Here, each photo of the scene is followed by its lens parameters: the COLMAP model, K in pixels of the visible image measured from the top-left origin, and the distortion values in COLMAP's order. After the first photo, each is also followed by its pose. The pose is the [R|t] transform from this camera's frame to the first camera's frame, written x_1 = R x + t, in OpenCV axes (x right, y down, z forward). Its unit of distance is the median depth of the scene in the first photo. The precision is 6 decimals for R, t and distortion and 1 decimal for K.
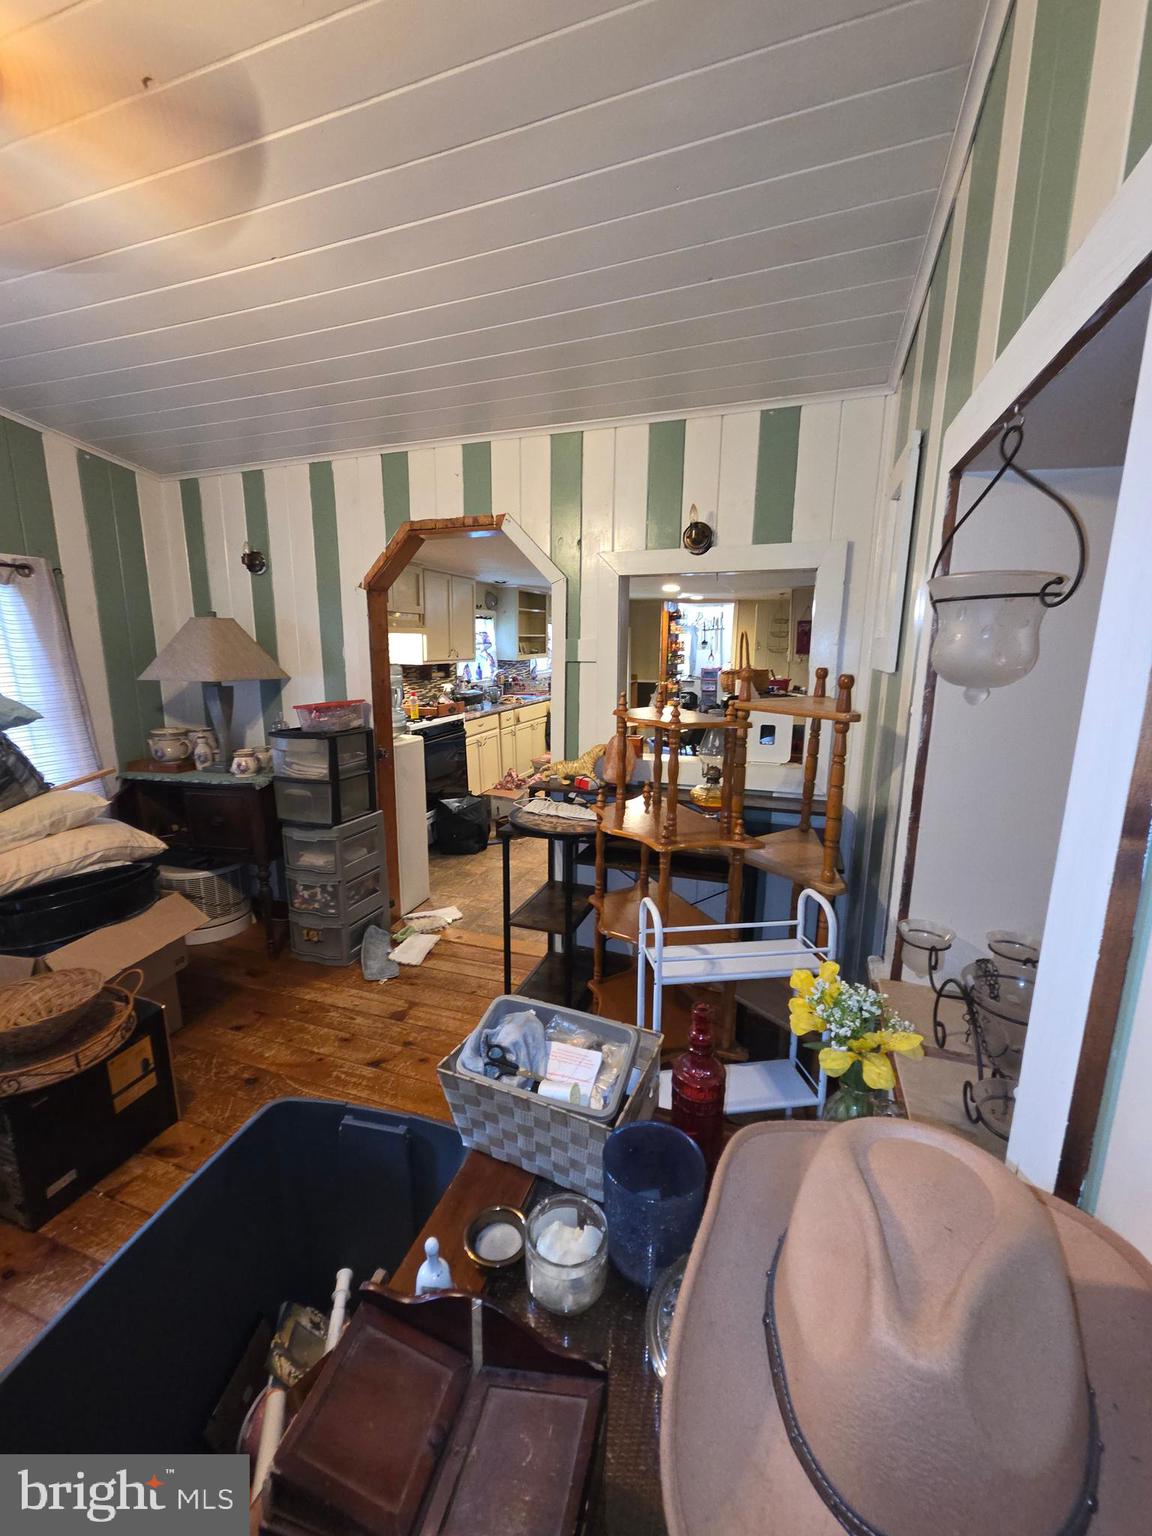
lens RADIAL K [[615.5, 0, 572.2], [0, 615.5, 762.1], [0, 0, 1]] dist [0.001110, -0.000260]
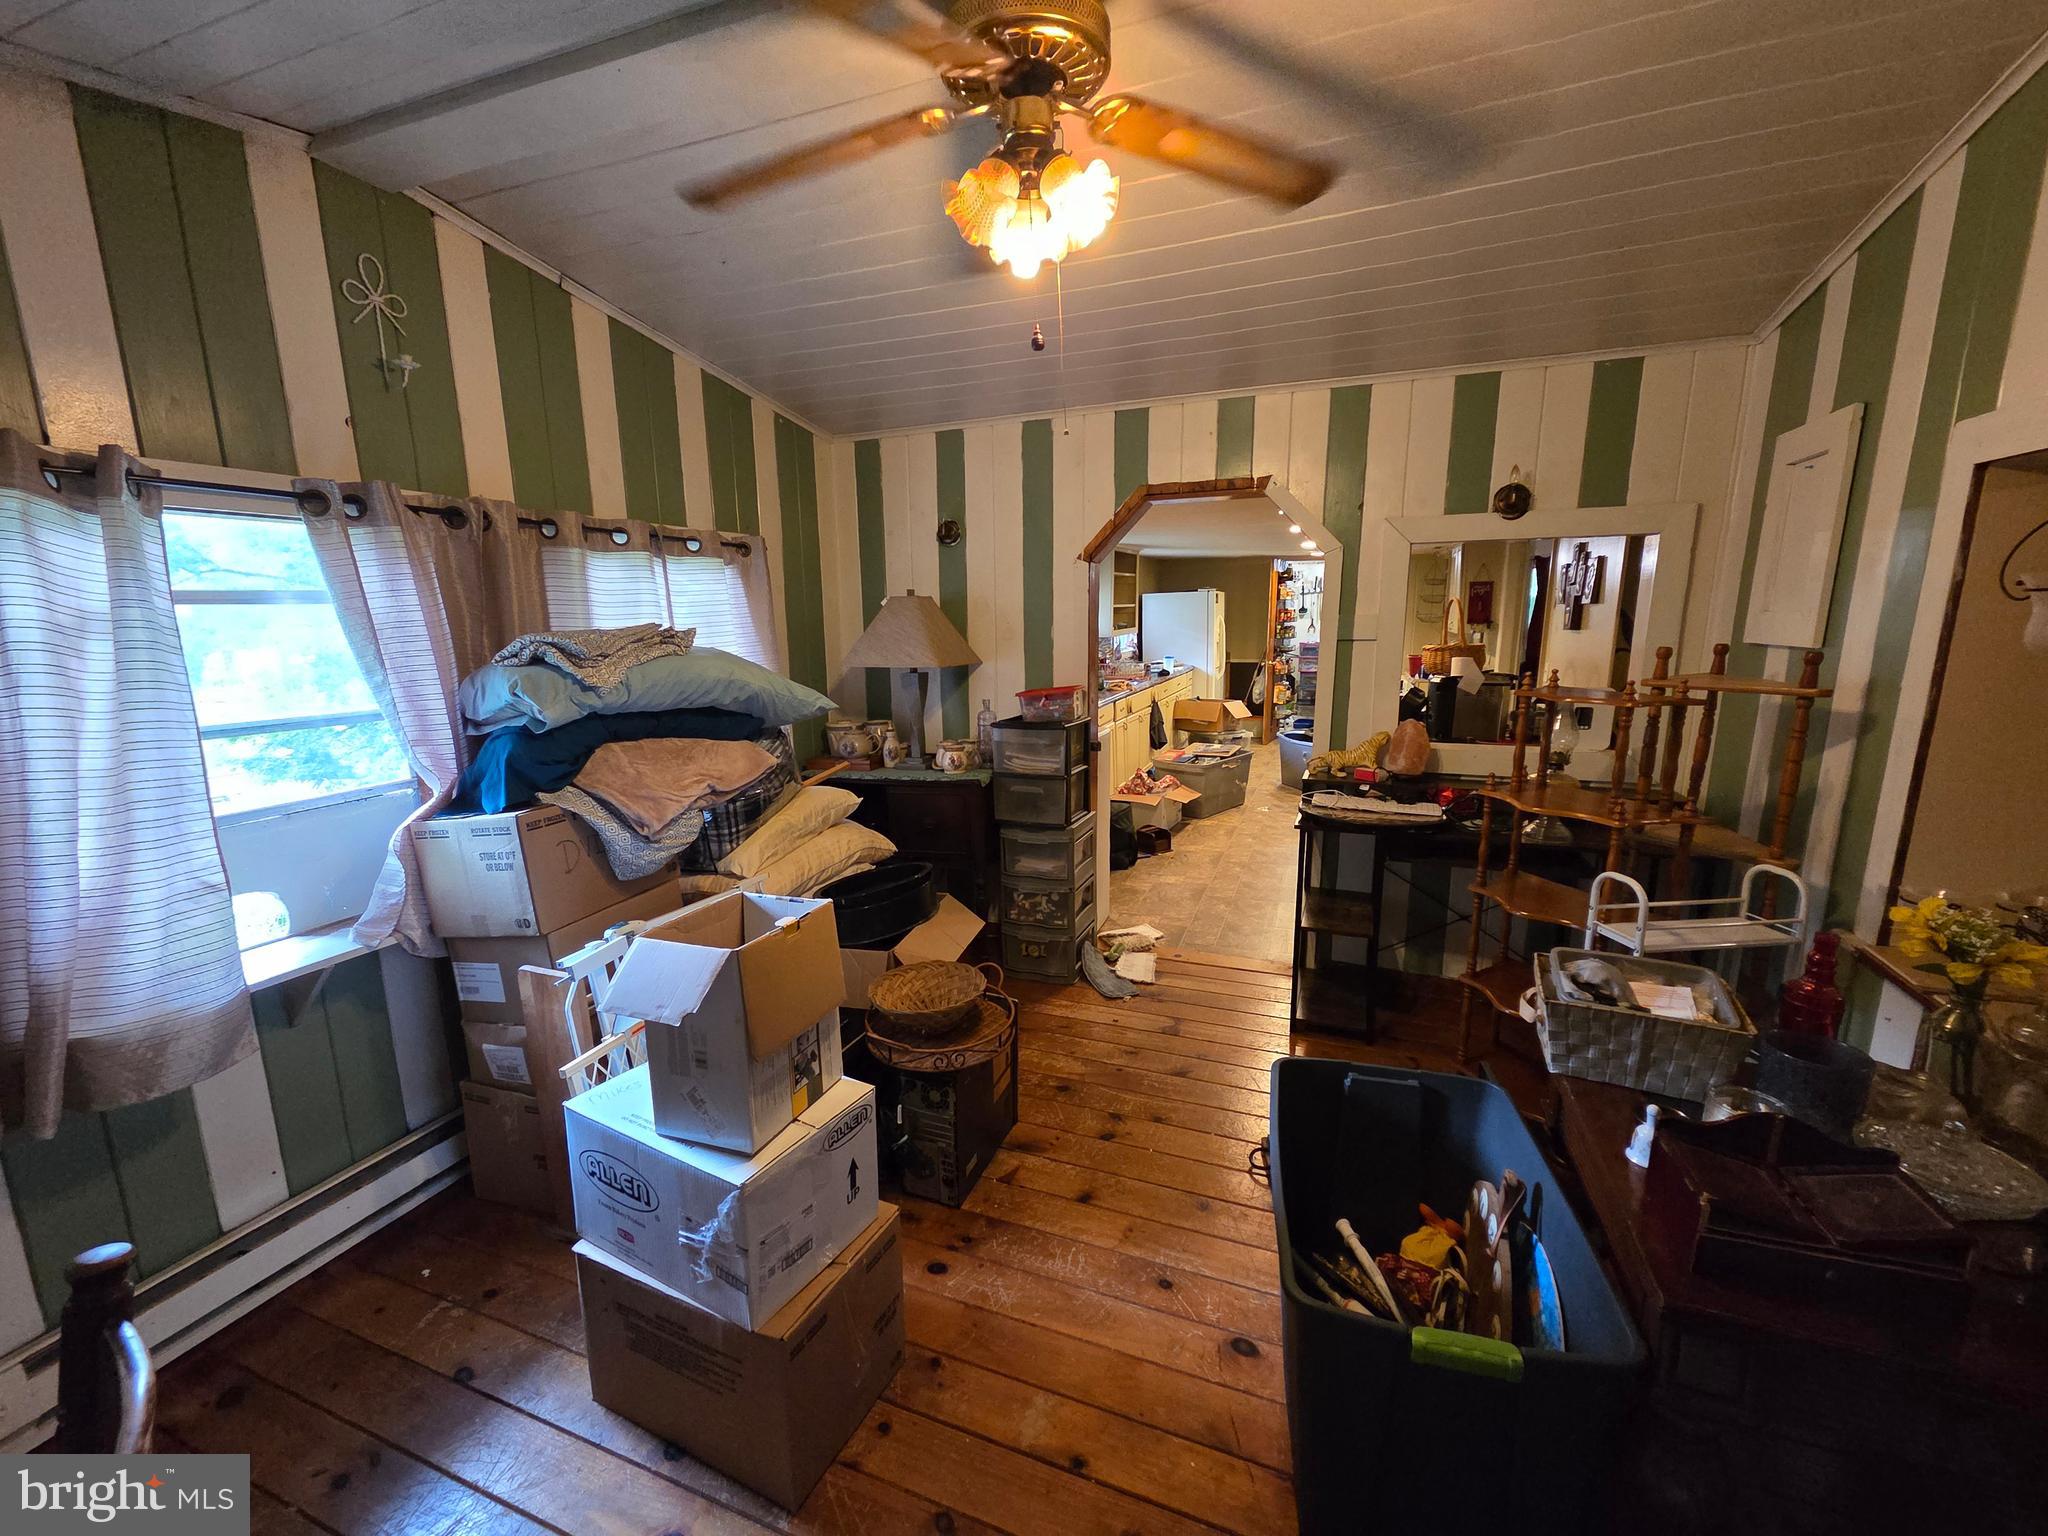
lens RADIAL K [[820.7, 0, 1032.8], [0, 820.7, 772.0], [0, 0, 1]] dist [0.001110, -0.000260]
pose [[0.999328, -0.009710, -0.035349, -0.383939], [0.009787, 0.999950, 0.001995, 0.020870], [0.035328, -0.002340, 0.999373, -0.195360]]
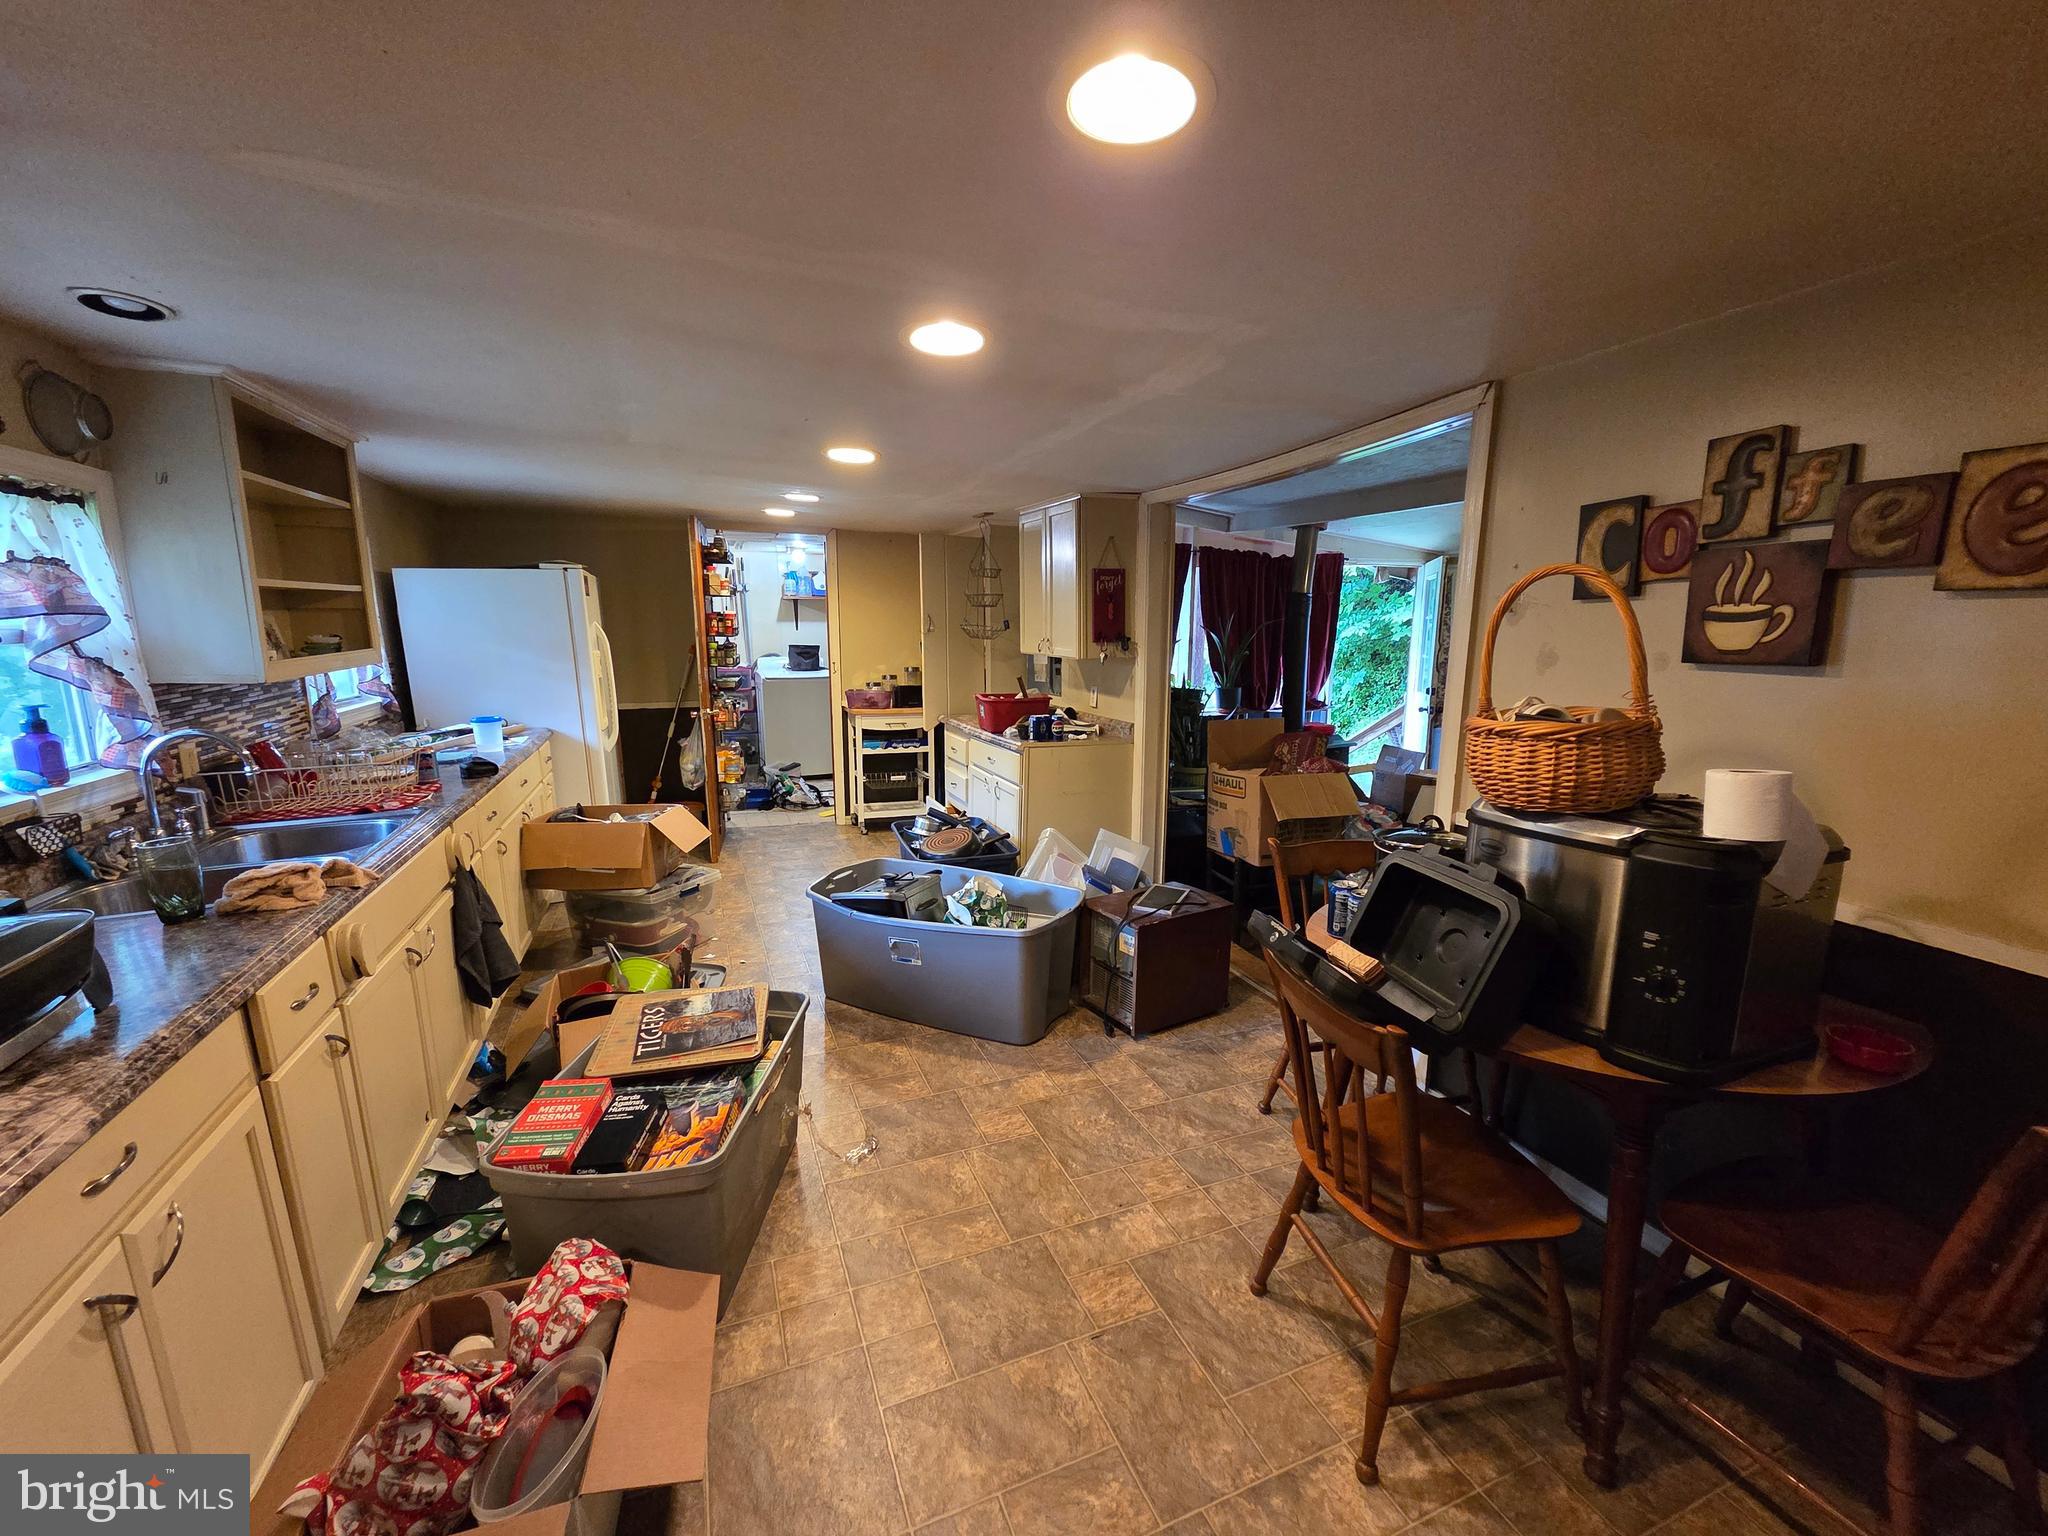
lens RADIAL K [[820.7, 0, 1028.3], [0, 820.7, 777.8], [0, 0, 1]] dist [0.001110, -0.000260]
pose [[0.753289, -0.120765, 0.646508, -0.187624], [0.122554, 0.991555, 0.042423, -0.252390], [-0.646171, 0.047275, 0.761727, 1.342390]]
